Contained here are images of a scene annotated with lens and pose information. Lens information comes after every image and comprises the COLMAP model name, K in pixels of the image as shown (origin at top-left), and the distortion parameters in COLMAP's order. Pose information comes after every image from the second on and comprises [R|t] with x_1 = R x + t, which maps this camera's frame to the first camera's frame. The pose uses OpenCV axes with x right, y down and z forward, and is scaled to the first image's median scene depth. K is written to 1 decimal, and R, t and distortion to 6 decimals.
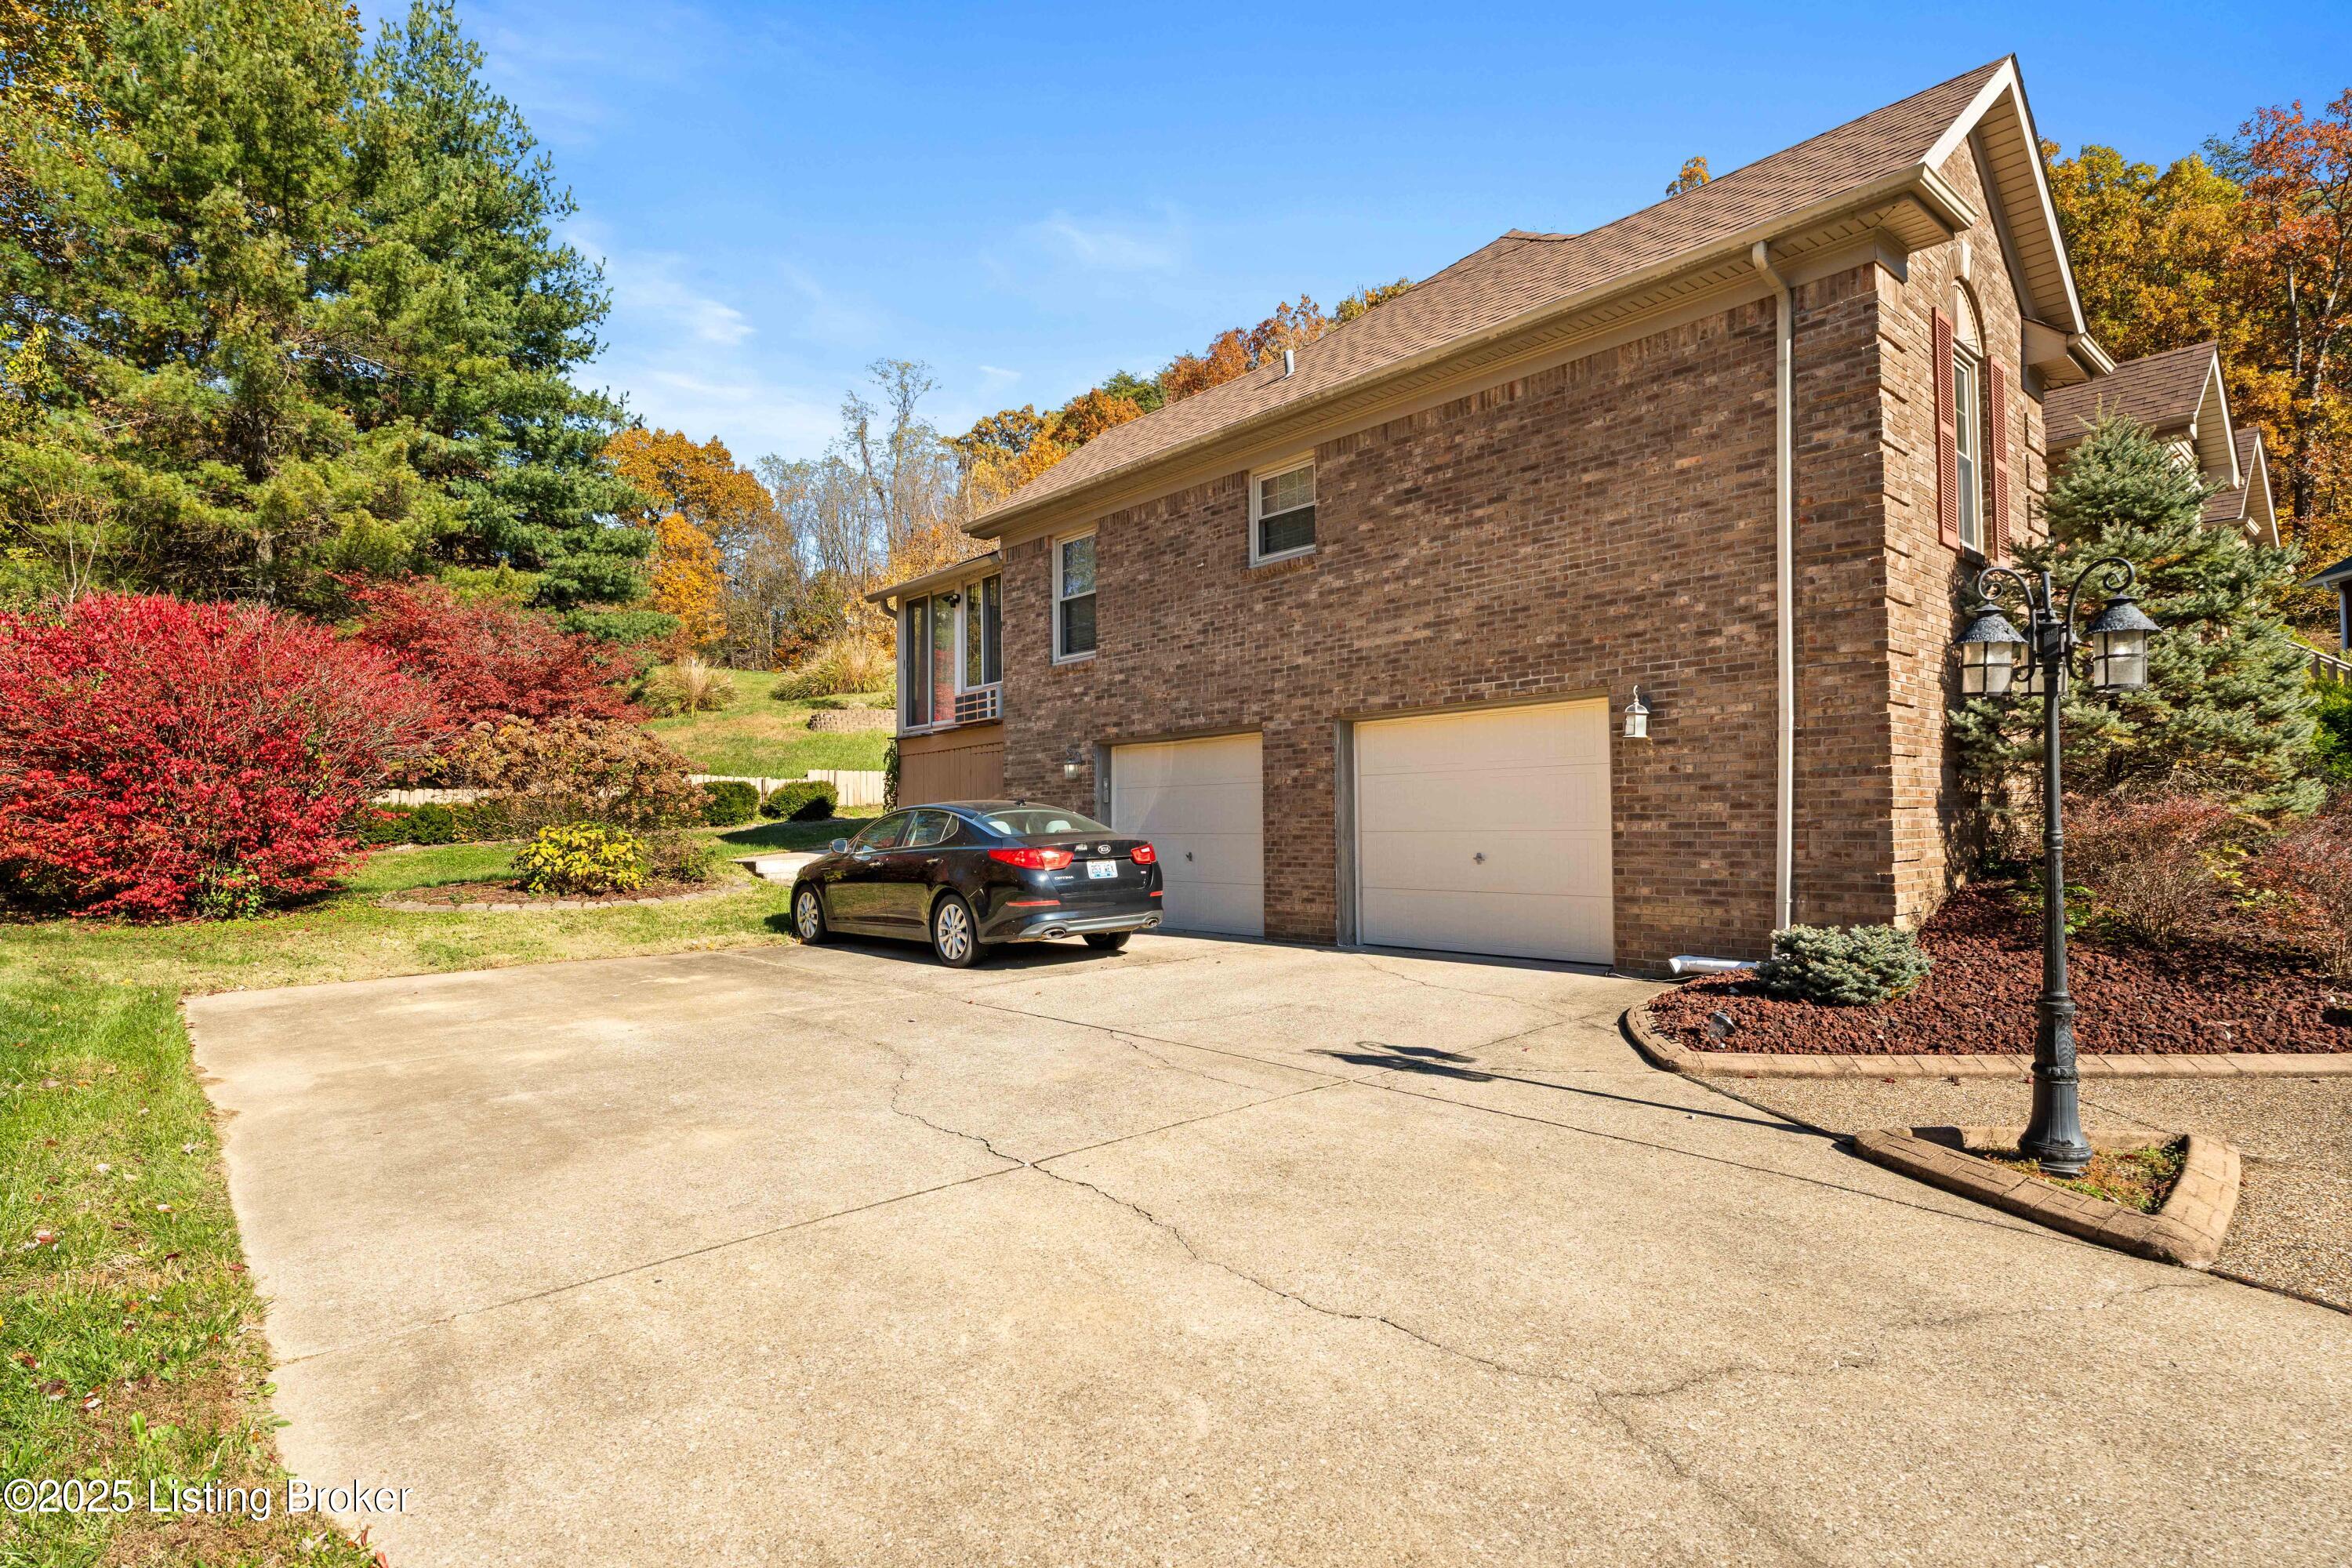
lens RADIAL K [[1109.0, 0, 1176.0], [0, 1109.0, 784.0], [0, 0, 1]] dist [-0.000008, -0.000008]
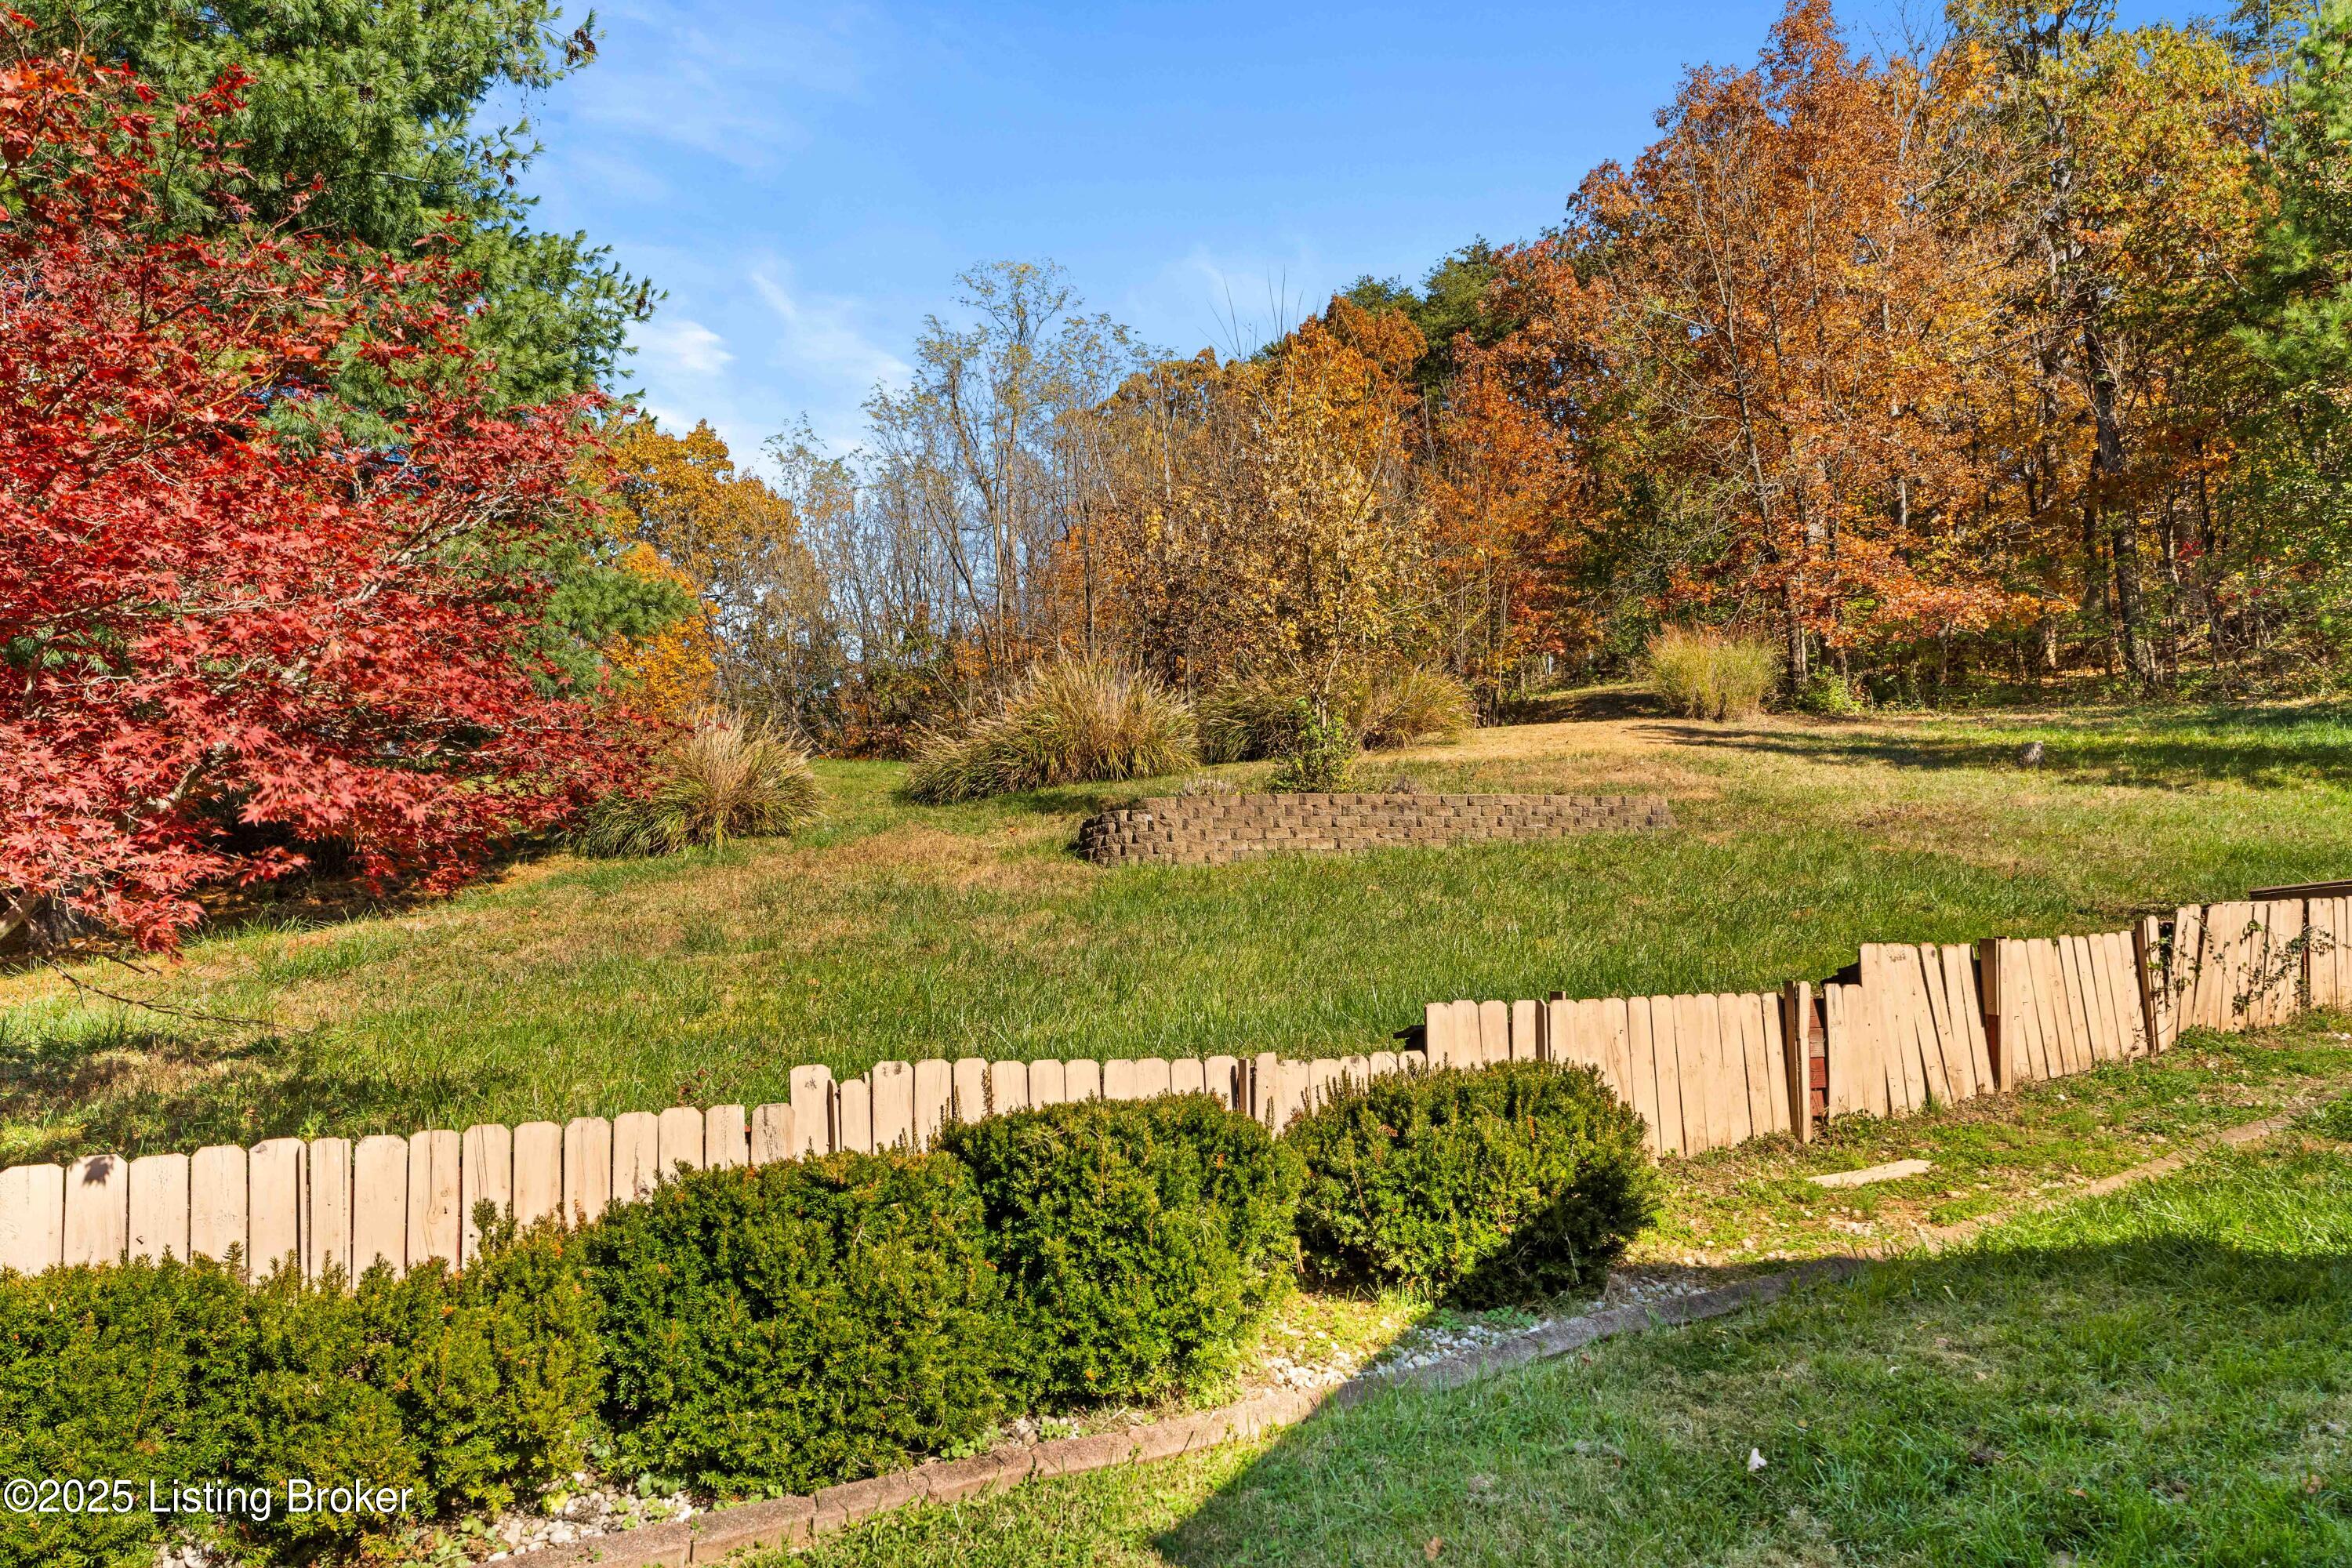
lens RADIAL K [[1747.3, 0, 1176.0], [0, 1747.3, 784.0], [0, 0, 1]] dist [-0.000252, 0.000000]
pose [[0.992277, -0.041691, -0.116825, -0.069447], [0.028089, 0.992881, -0.115749, -0.003376], [0.120819, 0.111574, 0.986384, 0.141396]]
